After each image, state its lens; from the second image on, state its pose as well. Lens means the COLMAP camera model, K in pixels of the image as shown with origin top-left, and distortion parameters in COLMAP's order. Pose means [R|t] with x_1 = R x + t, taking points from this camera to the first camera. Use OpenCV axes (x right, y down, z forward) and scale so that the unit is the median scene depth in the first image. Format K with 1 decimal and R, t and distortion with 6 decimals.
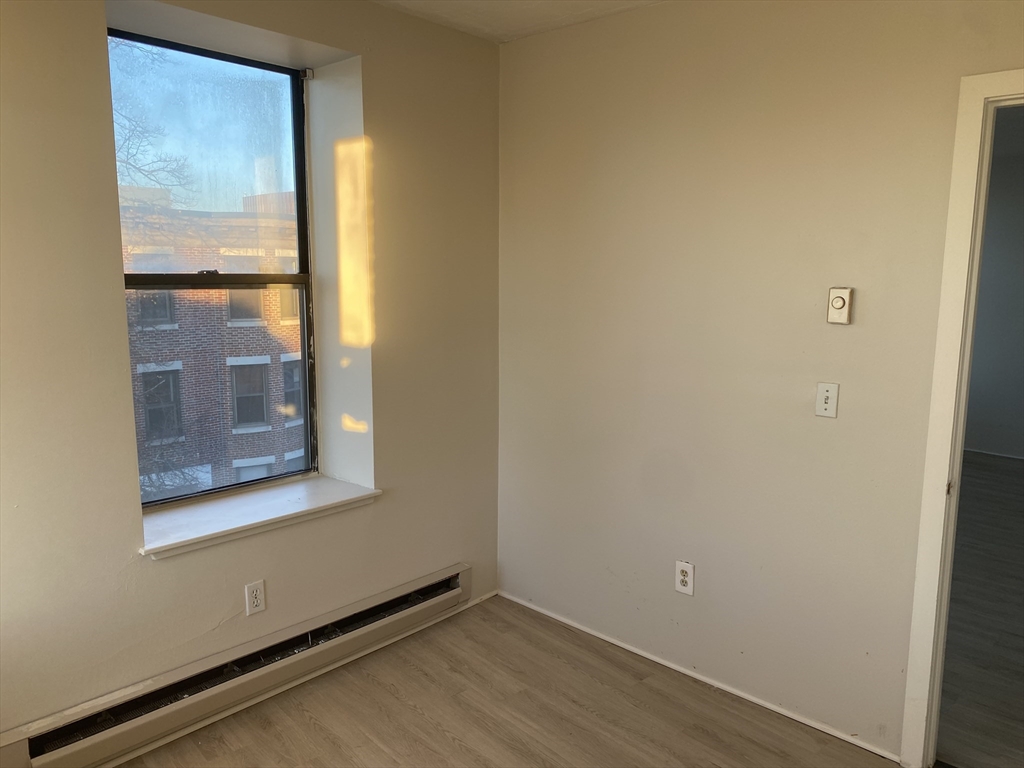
lens RADIAL K [[772.9, 0, 500.9], [0, 772.9, 377.2], [0, 0, 1]] dist [0.027205, -0.005810]
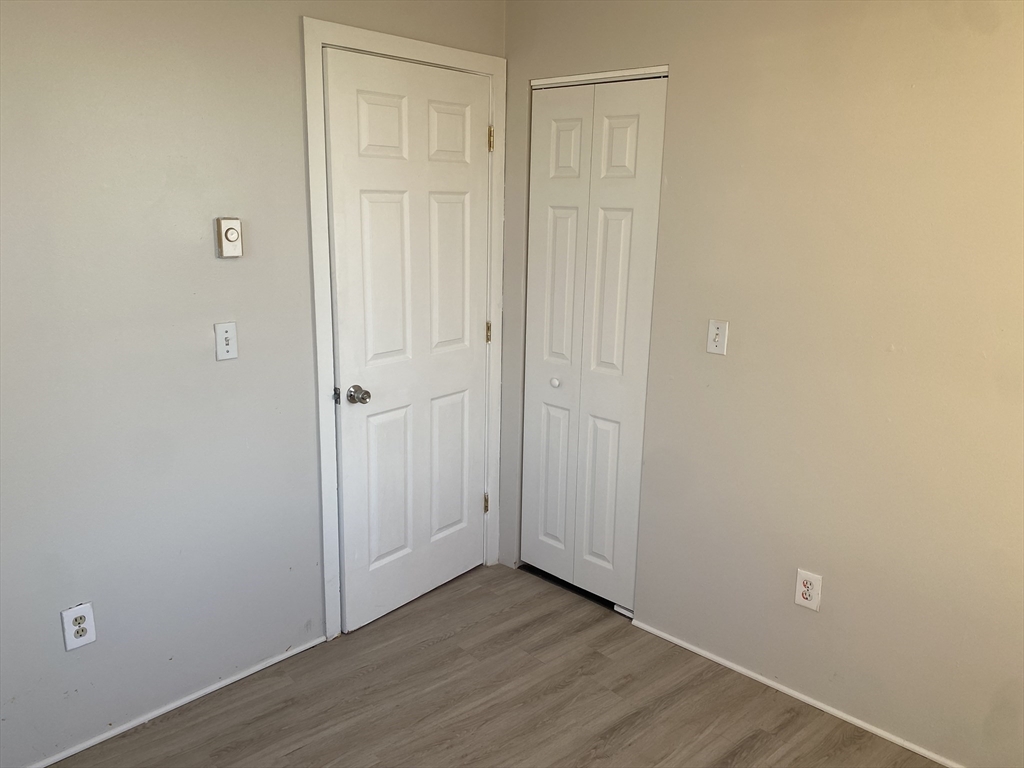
lens RADIAL K [[772.9, 0, 500.9], [0, 772.9, 377.2], [0, 0, 1]] dist [0.027205, -0.005810]
pose [[0.039301, -0.234203, 0.971393, -0.463623], [0.133605, 0.964647, 0.227171, -0.093329], [-0.990255, 0.120855, 0.069202, 0.597337]]
